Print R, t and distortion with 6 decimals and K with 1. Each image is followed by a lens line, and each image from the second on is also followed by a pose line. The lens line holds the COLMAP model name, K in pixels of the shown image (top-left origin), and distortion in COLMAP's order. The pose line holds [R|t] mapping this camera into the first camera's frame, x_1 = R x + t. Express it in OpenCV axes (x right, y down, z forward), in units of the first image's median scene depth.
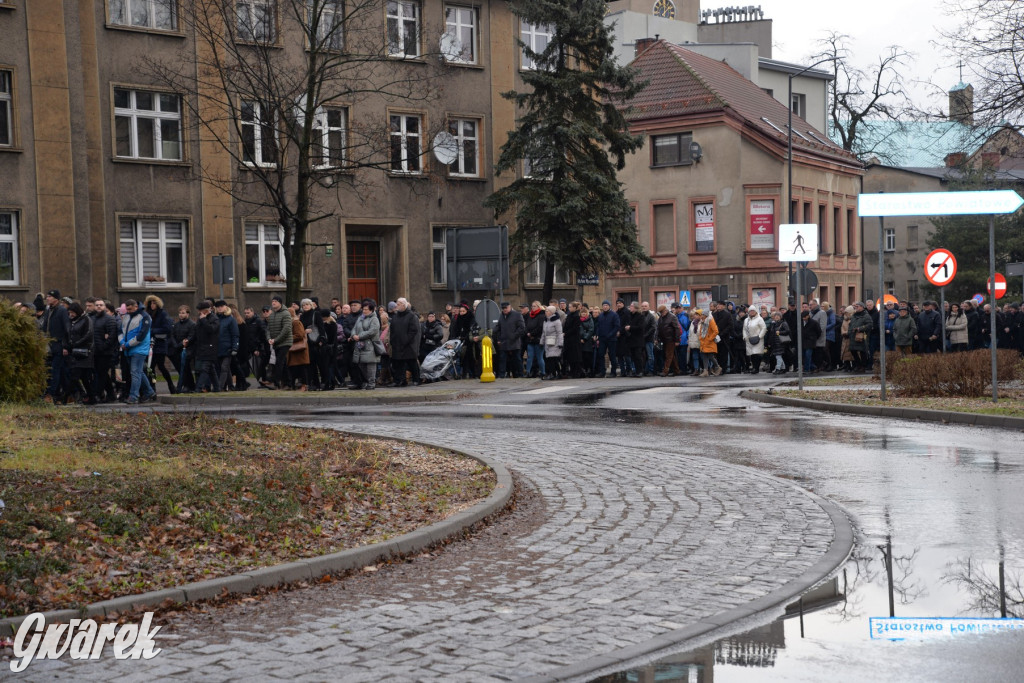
lens RADIAL K [[1657.7, 0, 517.5], [0, 1657.7, 354.8], [0, 0, 1]] dist [0.329931, 0.199569]
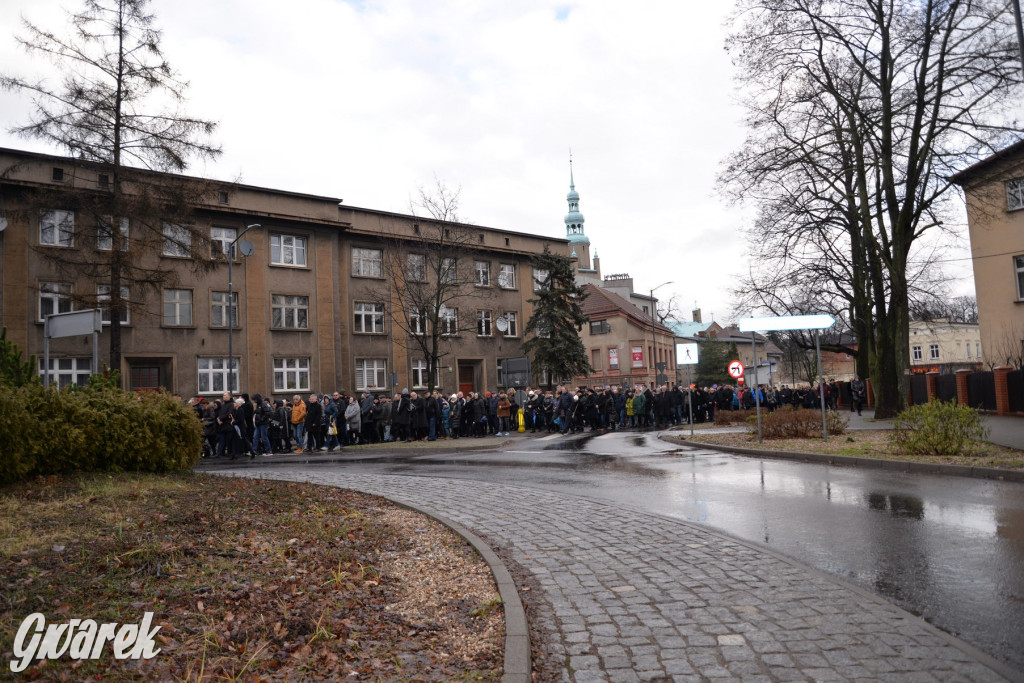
lens RADIAL K [[823.3, 0, 513.5], [0, 823.3, 349.1], [0, 0, 1]] dist [-0.030312, 0.062914]
pose [[0.999263, -0.028687, -0.025512, 0.000013], [0.026472, 0.996175, -0.083272, 0.002387], [0.027803, 0.082536, 0.996200, -0.102307]]
